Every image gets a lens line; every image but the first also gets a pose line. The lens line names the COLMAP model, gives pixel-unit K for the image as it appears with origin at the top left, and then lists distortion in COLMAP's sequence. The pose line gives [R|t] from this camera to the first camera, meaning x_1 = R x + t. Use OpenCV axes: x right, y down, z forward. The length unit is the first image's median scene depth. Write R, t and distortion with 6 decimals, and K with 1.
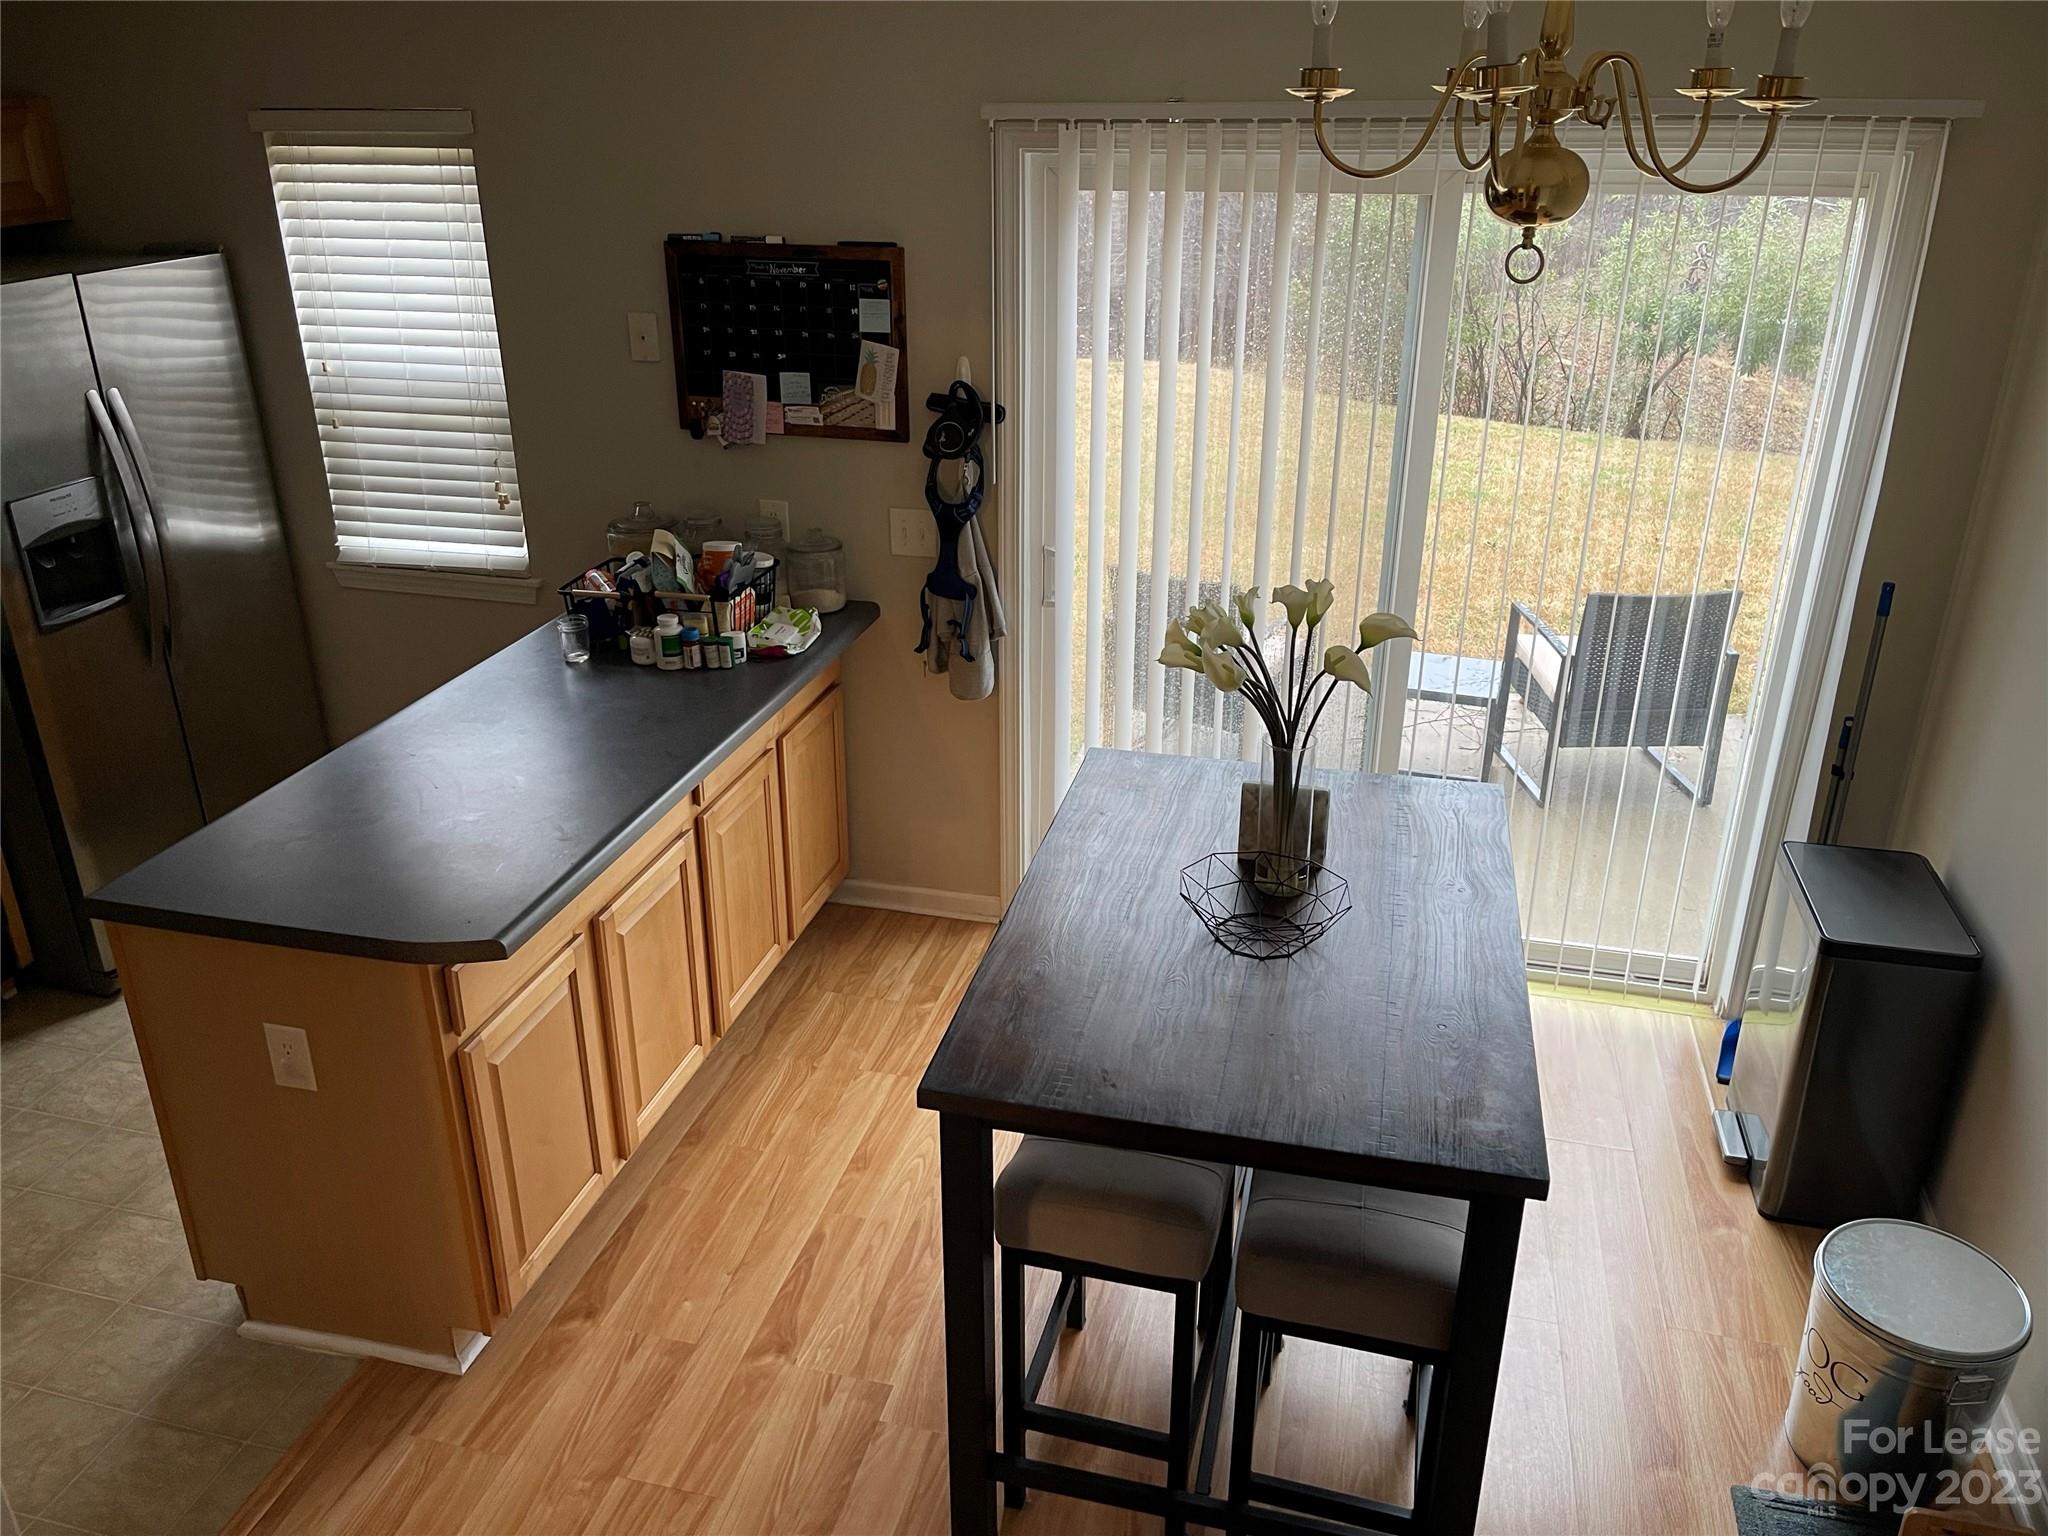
lens RADIAL K [[1546.5, 0, 1025.5], [0, 1546.5, 719.8], [0, 0, 1]] dist [-0.000140, -0.000256]
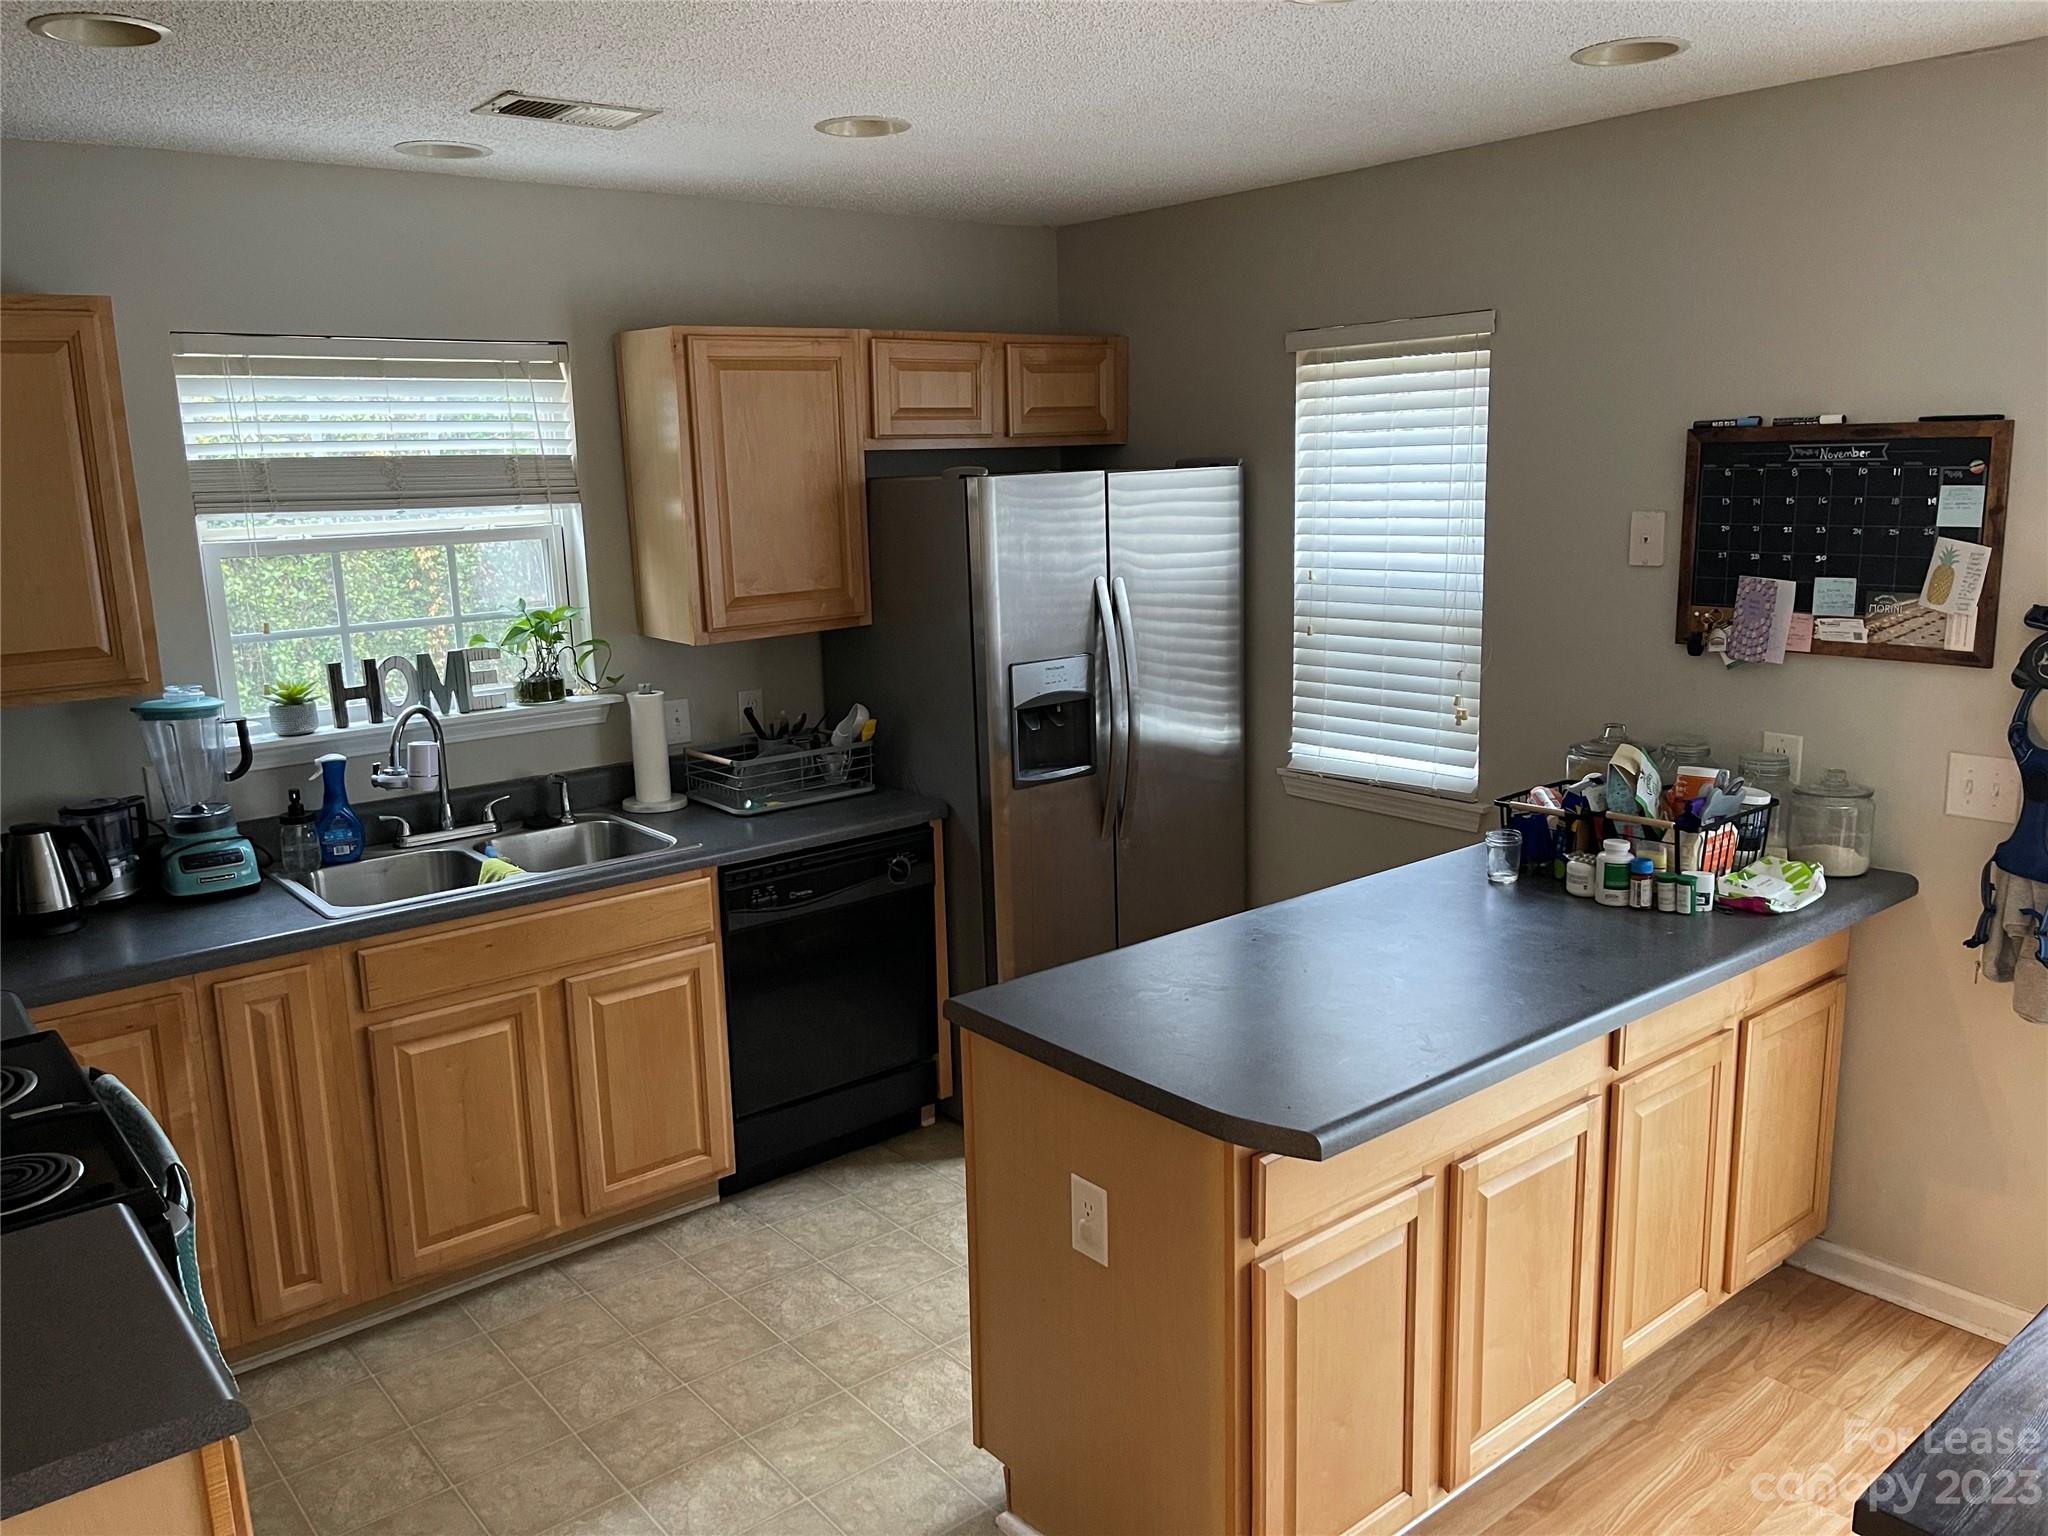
lens RADIAL K [[1552.4, 0, 1024.0], [0, 1552.4, 768.0], [0, 0, 1]] dist [0.064410, -0.079279]
pose [[0.800364, 0.095734, -0.591821, 0.005462], [-0.201981, 0.972515, -0.115837, 0.052202], [0.564465, 0.212249, 0.797703, 0.136210]]
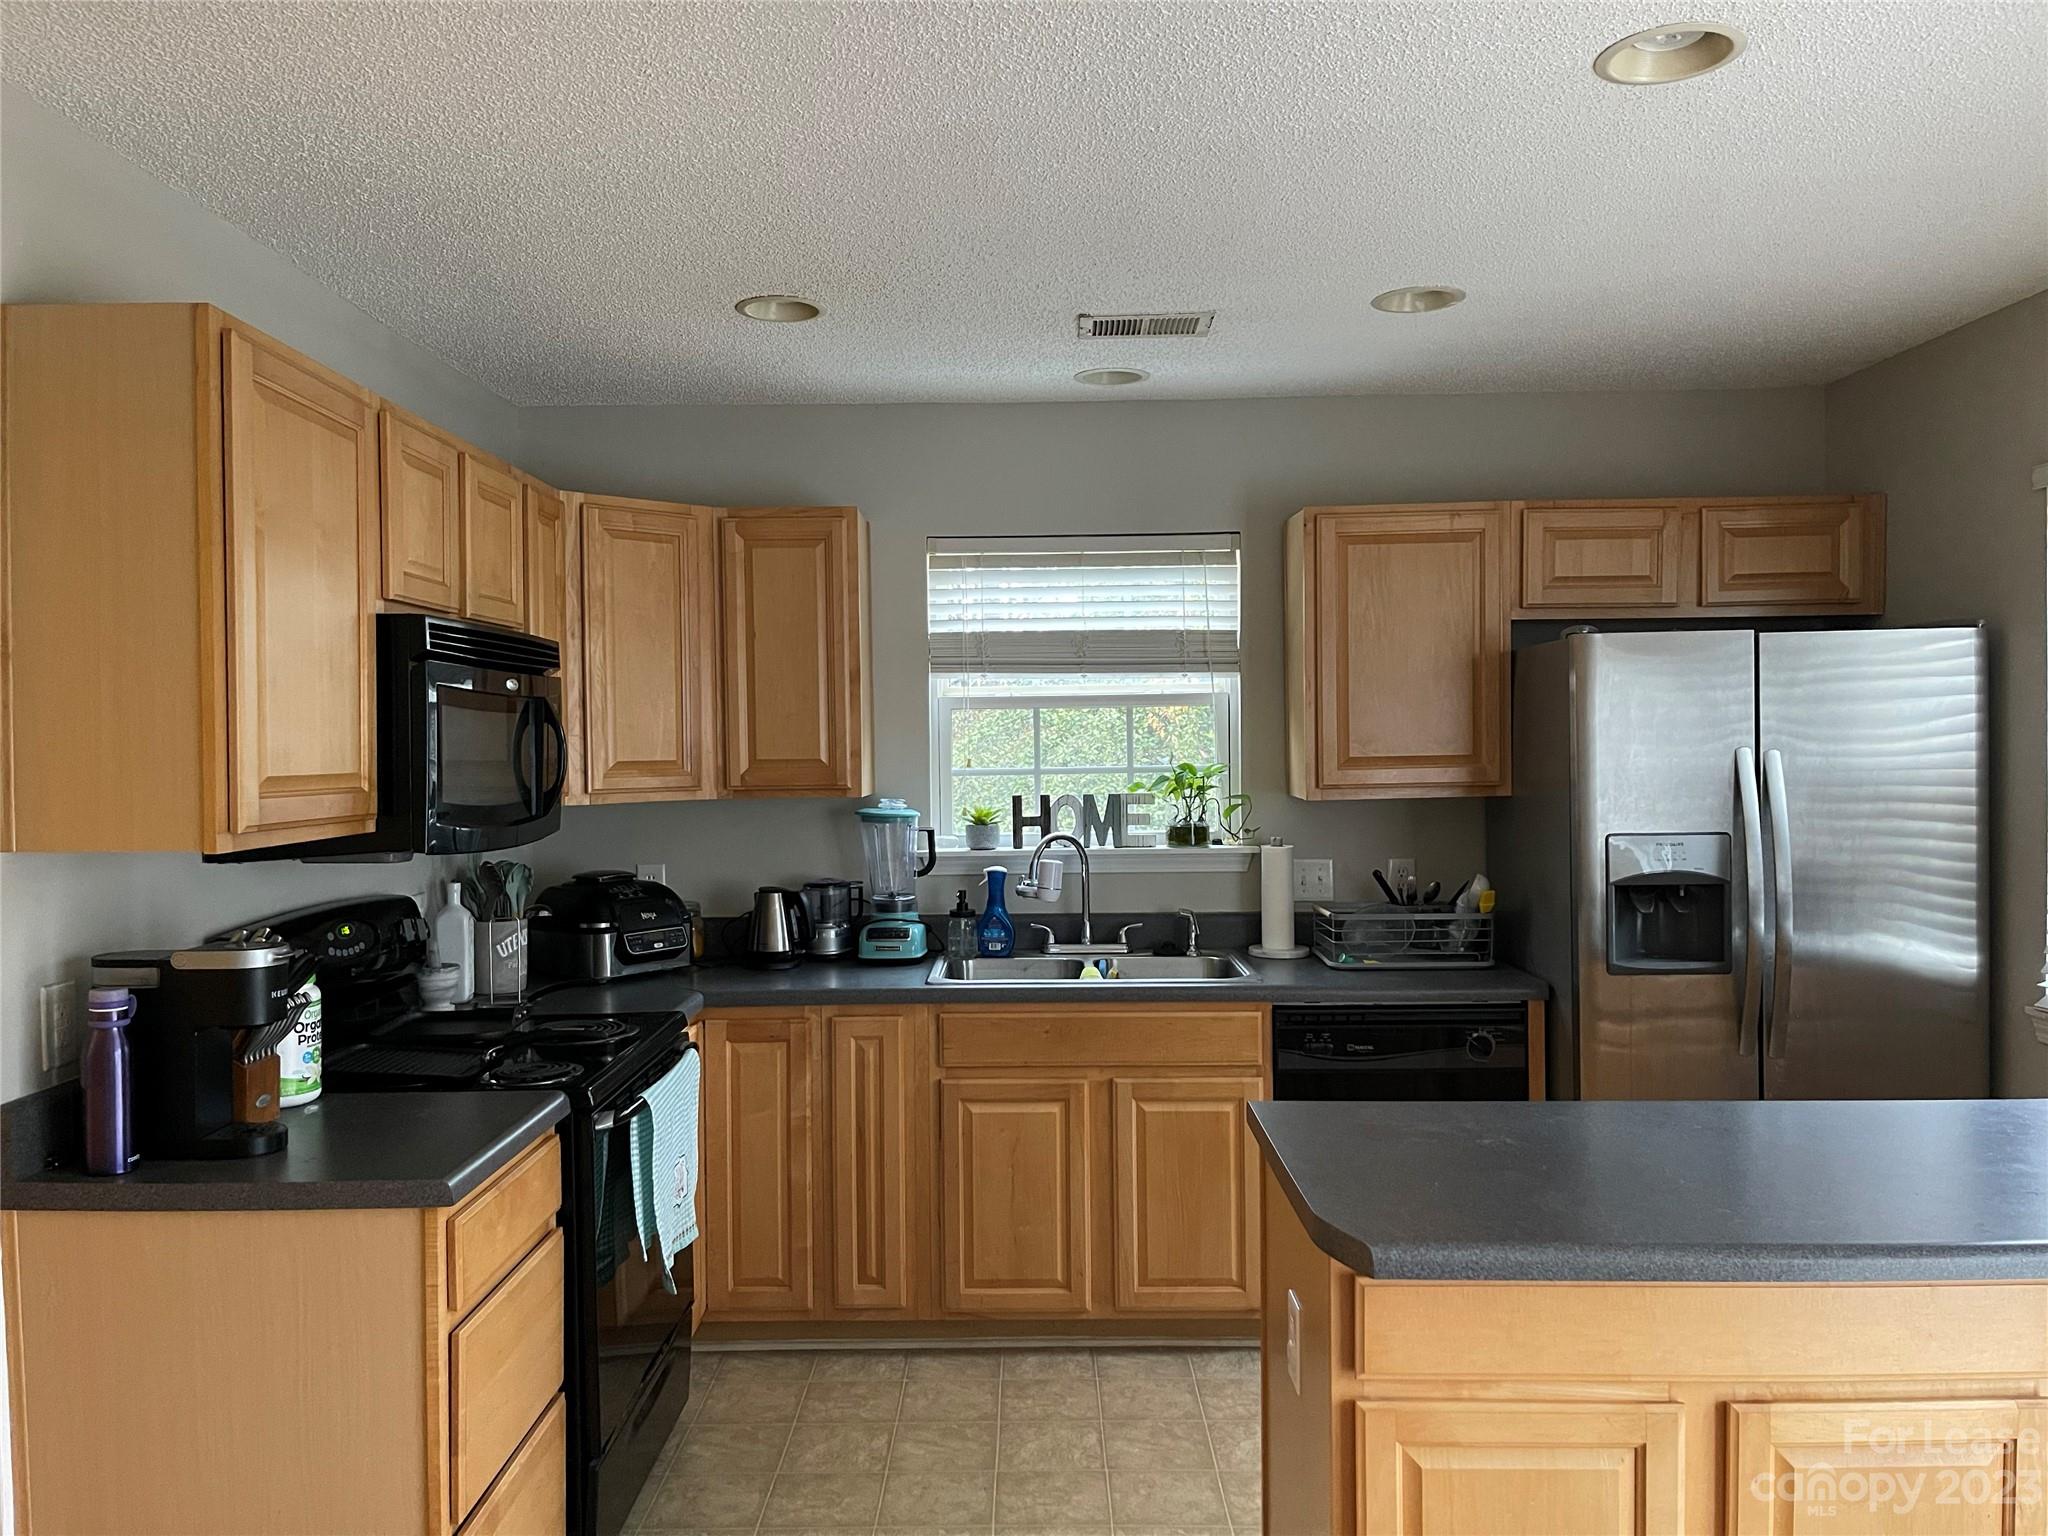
lens RADIAL K [[1561.5, 0, 1019.7], [0, 1561.5, 777.7], [0, 0, 1]] dist [0.081625, -0.126337]
pose [[0.233194, 0.022360, -0.972173, 0.231880], [-0.360245, 0.930590, -0.065008, 0.026840], [0.903241, 0.365380, 0.225063, 0.385178]]
